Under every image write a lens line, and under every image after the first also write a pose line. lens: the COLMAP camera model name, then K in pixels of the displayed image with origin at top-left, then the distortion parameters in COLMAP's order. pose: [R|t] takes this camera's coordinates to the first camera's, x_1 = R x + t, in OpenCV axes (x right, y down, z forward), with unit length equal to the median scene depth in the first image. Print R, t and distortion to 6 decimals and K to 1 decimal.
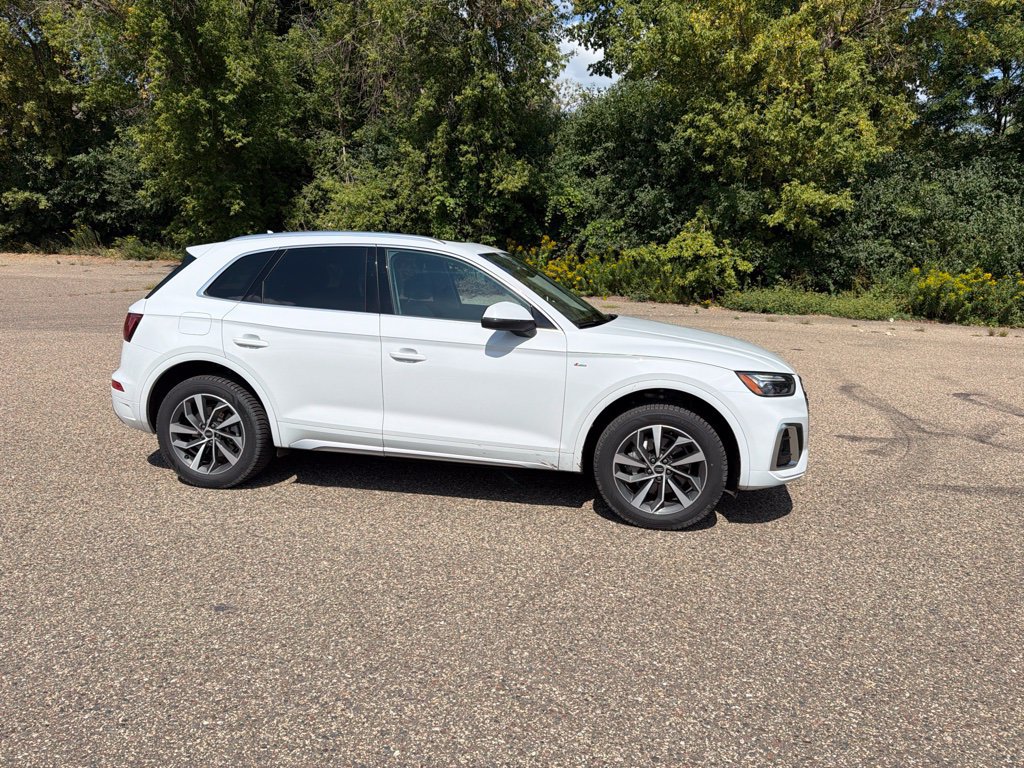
lens RADIAL K [[713.8, 0, 503.7], [0, 713.8, 389.2], [0, 0, 1]] dist [0.073486, -0.107458]
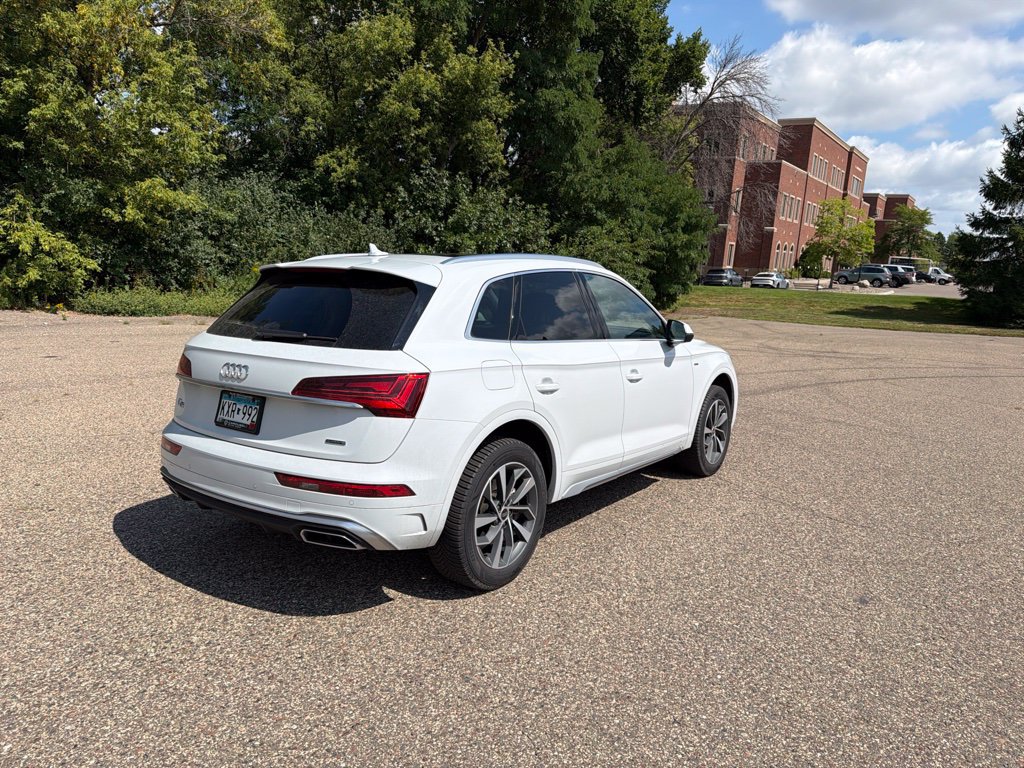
lens RADIAL K [[722.8, 0, 515.5], [0, 722.8, 386.0], [0, 0, 1]] dist [0.025603, -0.034763]
pose [[0.420547, -0.140529, 0.896321, -0.259931], [0.134509, 0.986671, 0.091584, -0.034364], [-0.897244, 0.082048, 0.433844, 0.155055]]
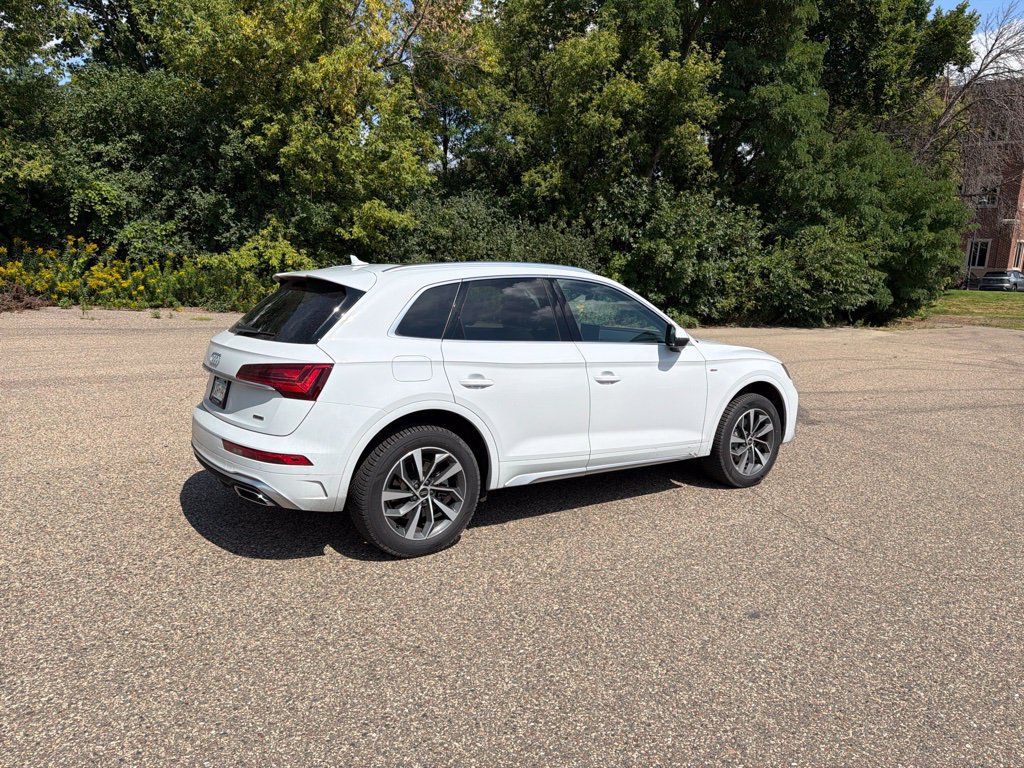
lens RADIAL K [[721.7, 0, 513.1], [0, 721.7, 387.3], [0, 0, 1]] dist [0.029504, -0.043628]
pose [[0.701034, -0.110956, 0.704443, -0.225153], [0.115744, 0.992427, 0.041133, -0.021151], [-0.703672, 0.052700, 0.708568, 0.072431]]
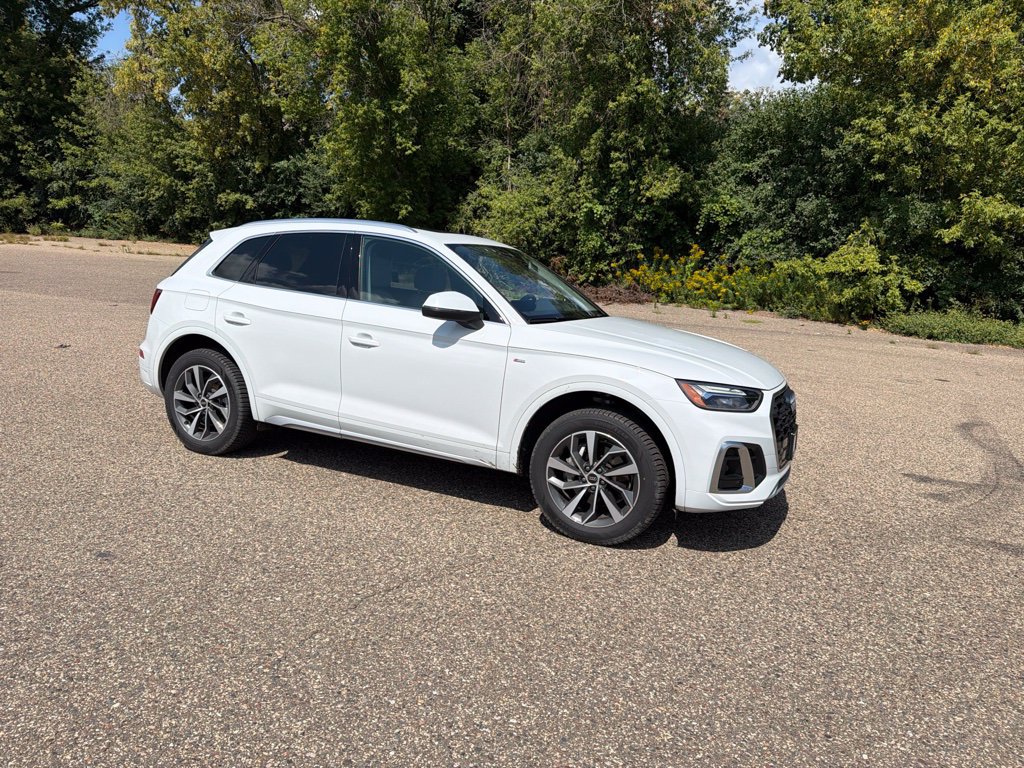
lens RADIAL K [[712.0, 0, 509.5], [0, 712.0, 390.7], [0, 0, 1]] dist [0.068505, -0.099623]
pose [[0.968620, 0.079717, -0.235416, 0.068812], [-0.082397, 0.996598, -0.001553, 0.001792], [0.234491, 0.020901, 0.971893, 0.015165]]
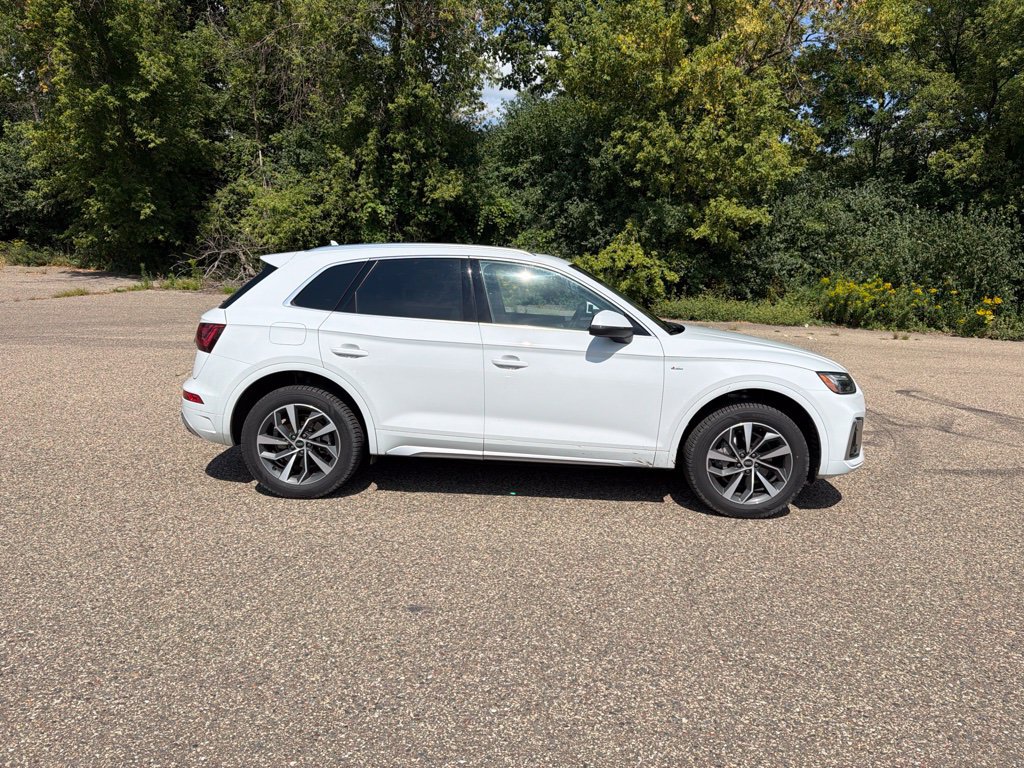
lens RADIAL K [[713.8, 0, 508.9], [0, 713.8, 388.2], [0, 0, 1]] dist [0.071970, -0.105941]
pose [[0.988149, -0.019133, 0.152303, -0.065978], [0.020954, 0.999727, -0.010354, 0.000339], [-0.152064, 0.013423, 0.988280, -0.006398]]
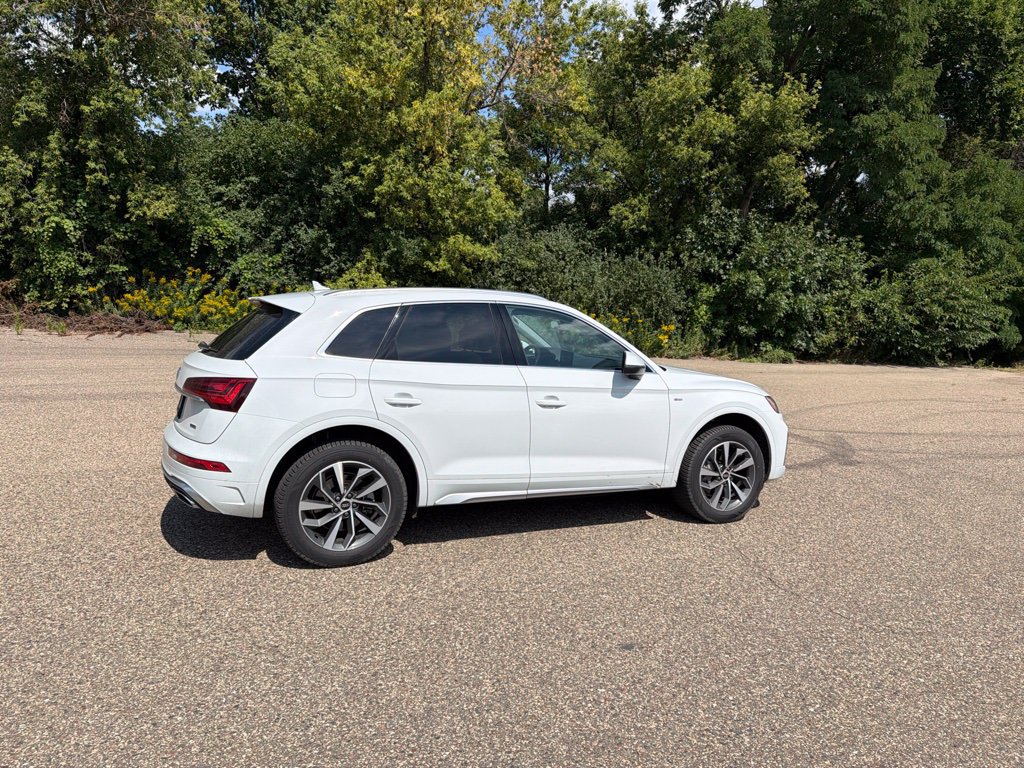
lens RADIAL K [[717.7, 0, 513.2], [0, 717.7, 371.2], [0, 0, 1]] dist [0.081275, -0.135839]
pose [[0.808836, -0.045444, 0.586276, -0.184374], [0.085834, 0.995455, -0.041257, -0.012165], [-0.581736, 0.083692, 0.809060, 0.030499]]
